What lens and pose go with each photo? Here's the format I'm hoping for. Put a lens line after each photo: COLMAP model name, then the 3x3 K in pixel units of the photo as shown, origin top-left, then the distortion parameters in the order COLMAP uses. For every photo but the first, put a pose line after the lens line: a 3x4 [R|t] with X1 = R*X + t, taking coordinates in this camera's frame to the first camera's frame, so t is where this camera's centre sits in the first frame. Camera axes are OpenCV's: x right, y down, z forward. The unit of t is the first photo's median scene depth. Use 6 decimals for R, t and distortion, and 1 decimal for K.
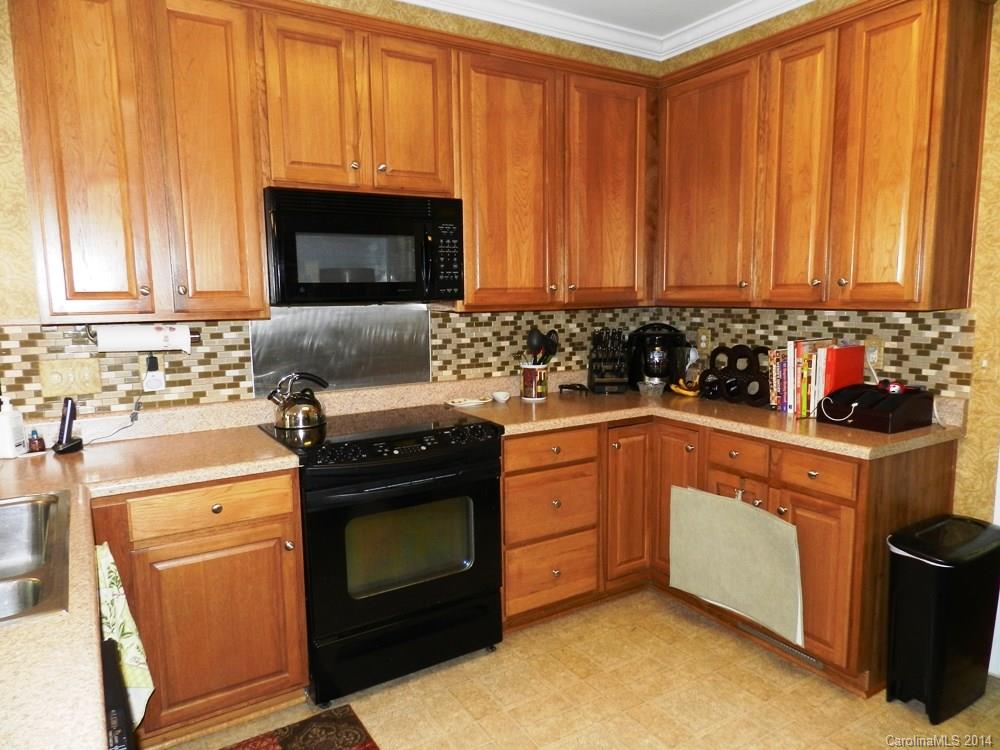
lens RADIAL K [[674.3, 0, 500.3], [0, 674.3, 374.7], [0, 0, 1]] dist [0.008832, 0.001826]
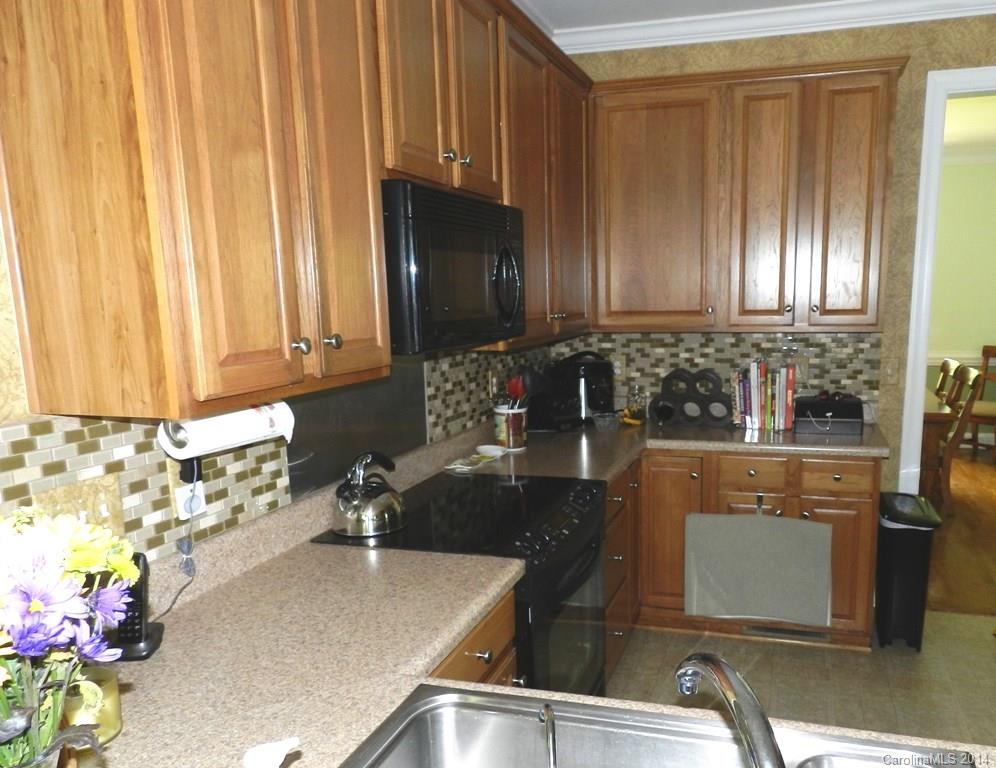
lens RADIAL K [[791.6, 0, 569.6], [0, 791.6, 440.4], [0, 0, 1]] dist [0.014481, 0.001301]
pose [[0.734930, -0.124828, 0.666556, -0.646046], [0.090053, 0.992172, 0.086518, -0.062476], [-0.672138, -0.003559, 0.740418, 0.254977]]
